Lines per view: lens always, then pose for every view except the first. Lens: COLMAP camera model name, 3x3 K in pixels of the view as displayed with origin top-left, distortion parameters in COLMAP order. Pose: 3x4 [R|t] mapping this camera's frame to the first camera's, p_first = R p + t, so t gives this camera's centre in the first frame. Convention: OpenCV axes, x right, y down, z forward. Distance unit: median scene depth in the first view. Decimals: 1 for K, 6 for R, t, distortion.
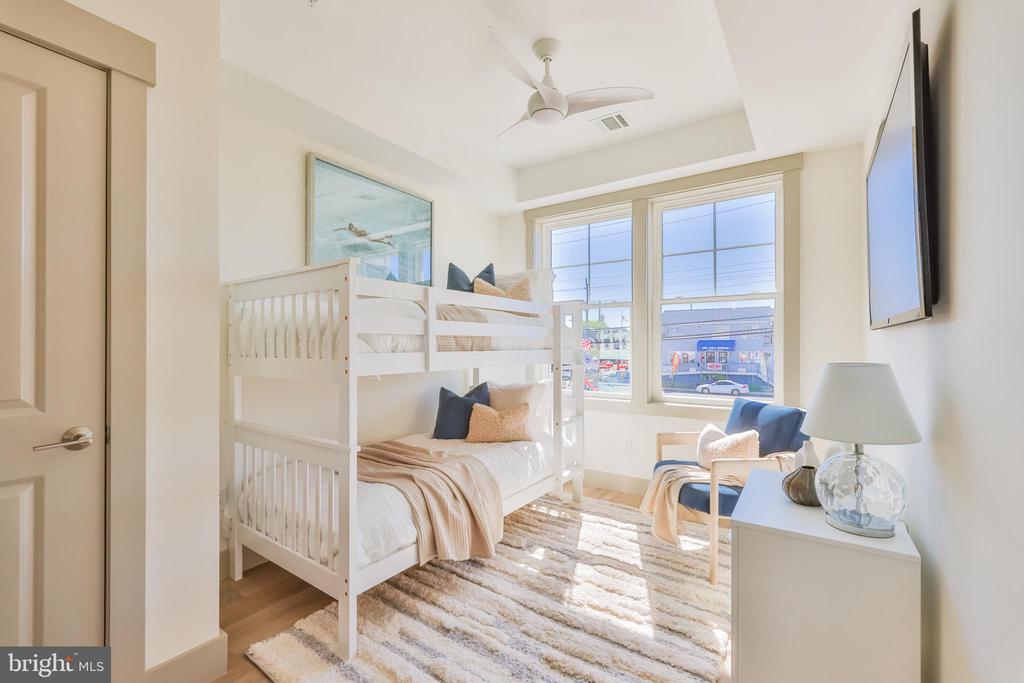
lens RADIAL K [[449.3, 0, 512.0], [0, 449.3, 341.5], [0, 0, 1]] dist [-0.000221, 0.000007]
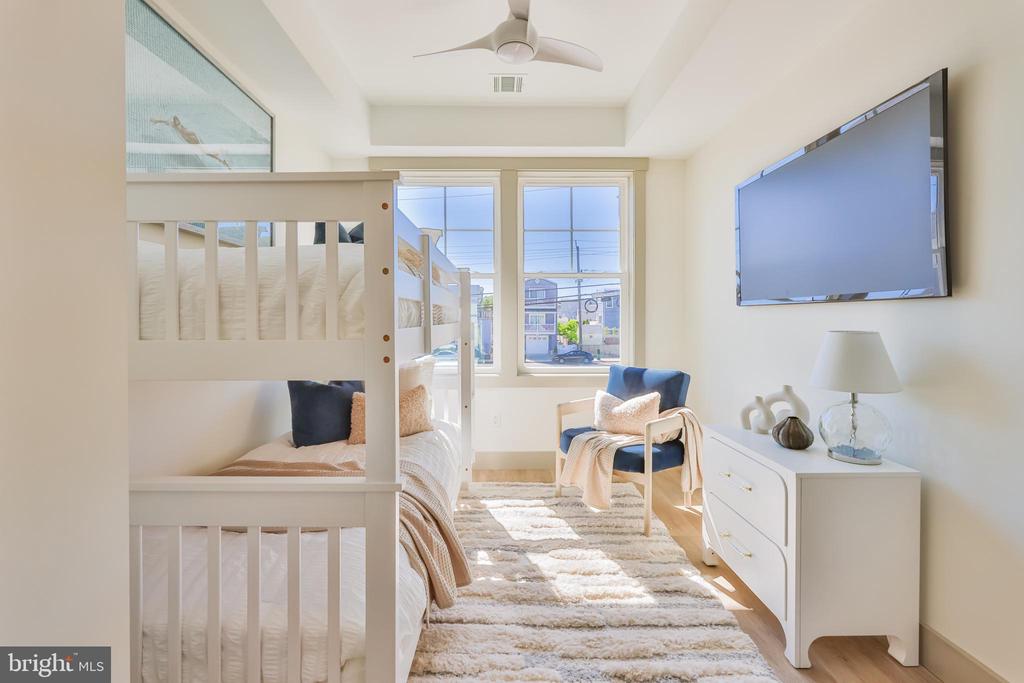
lens RADIAL K [[444.5, 0, 525.7], [0, 444.5, 319.4], [0, 0, 1]] dist [0.000320, 0.000136]
pose [[0.812812, -0.000613, 0.582526, -0.386716], [-0.005473, 0.999947, 0.008689, 0.004764], [-0.582501, -0.010251, 0.812766, 0.275940]]
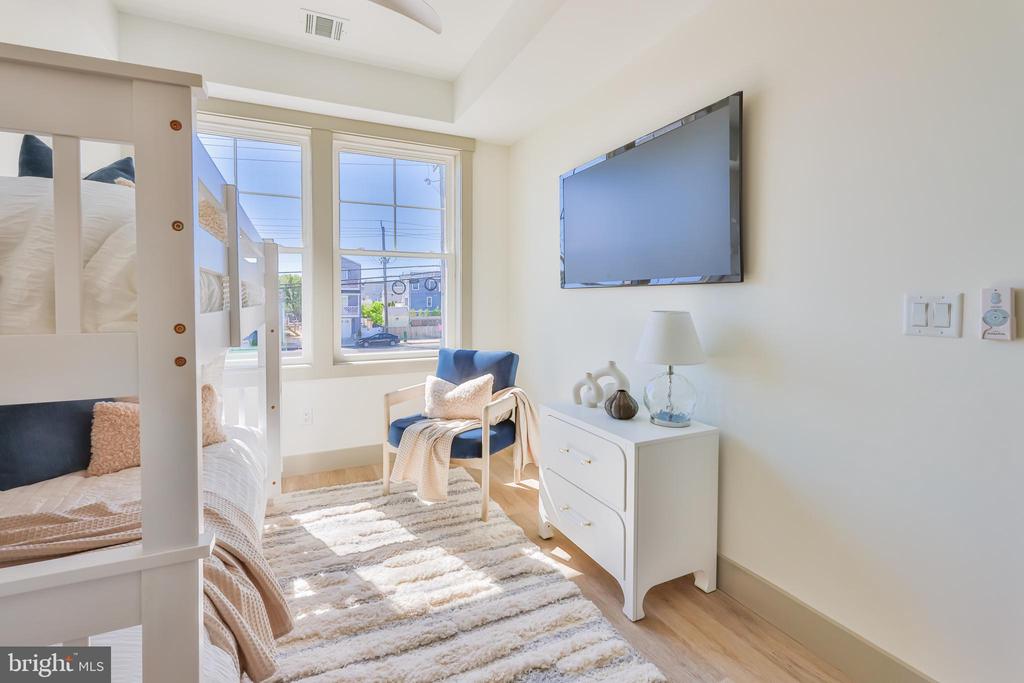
lens RADIAL K [[437.0, 0, 516.3], [0, 437.0, 306.4], [0, 0, 1]] dist [0.000055, -0.000005]
pose [[0.511418, -0.009974, 0.859274, -0.374673], [-0.009016, 0.999815, 0.016971, 0.006920], [-0.859285, -0.016427, 0.511233, 0.375505]]
